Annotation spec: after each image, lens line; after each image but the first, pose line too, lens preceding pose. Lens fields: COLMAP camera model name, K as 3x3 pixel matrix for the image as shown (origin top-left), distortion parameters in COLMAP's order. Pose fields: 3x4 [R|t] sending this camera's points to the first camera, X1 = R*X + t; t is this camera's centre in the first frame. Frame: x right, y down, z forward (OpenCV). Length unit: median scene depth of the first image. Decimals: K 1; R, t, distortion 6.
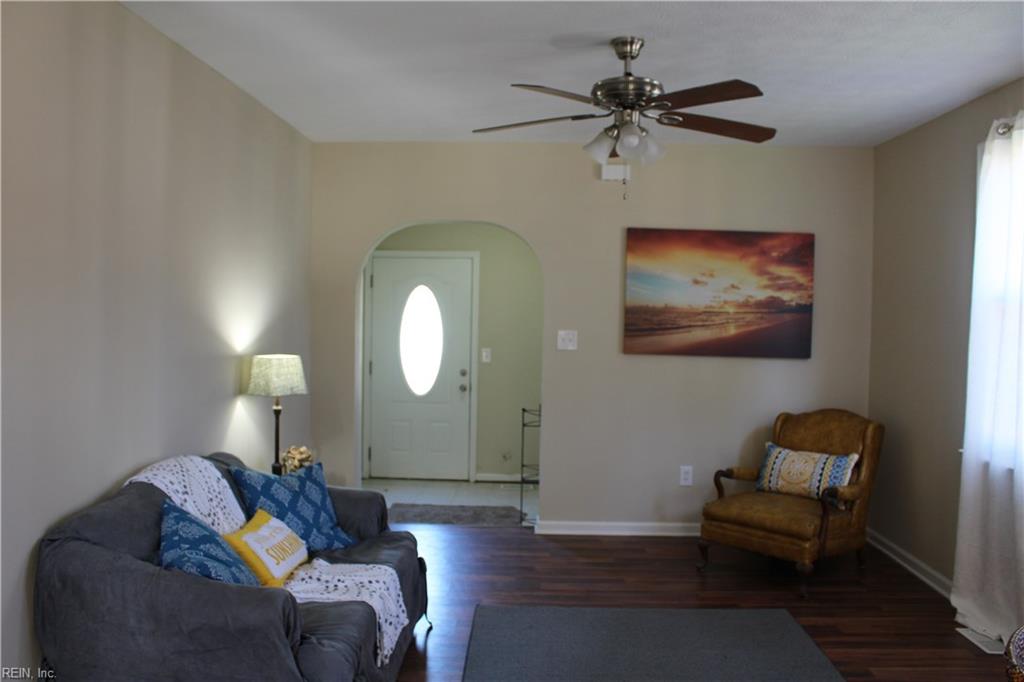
lens RADIAL K [[840.6, 0, 512.0], [0, 840.6, 341.0], [0, 0, 1]] dist [-0.160173, 0.128713]
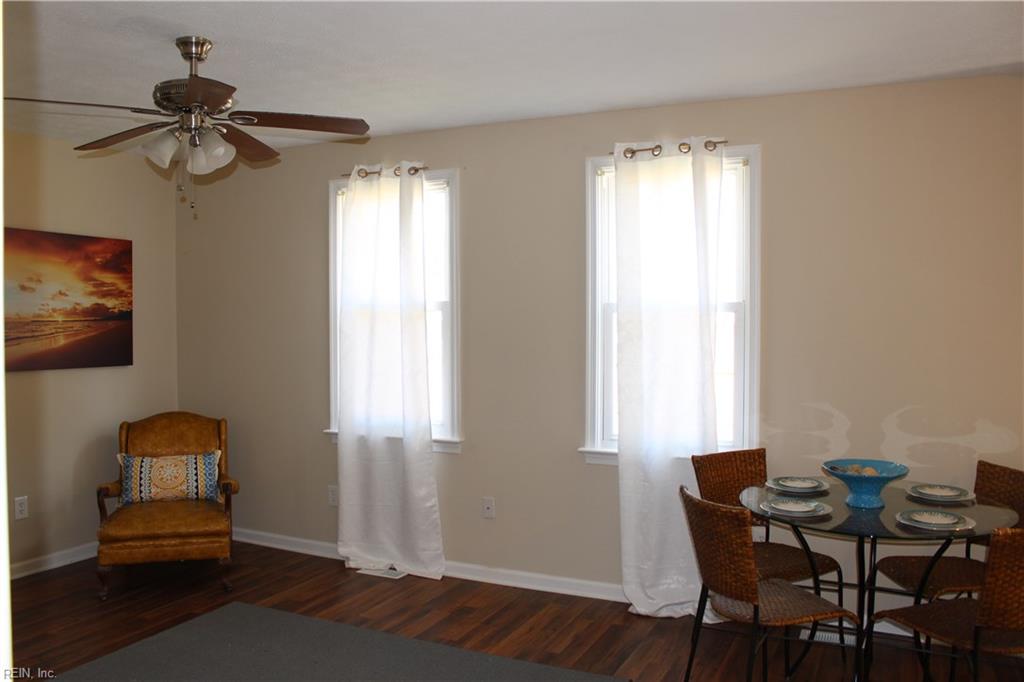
lens RADIAL K [[840.6, 0, 512.0], [0, 840.6, 341.0], [0, 0, 1]] dist [-0.160173, 0.128713]
pose [[0.402258, -0.042258, 0.914551, -0.357736], [0.038630, 0.998828, 0.029160, -0.019311], [-0.914711, 0.023599, 0.403419, 0.179553]]
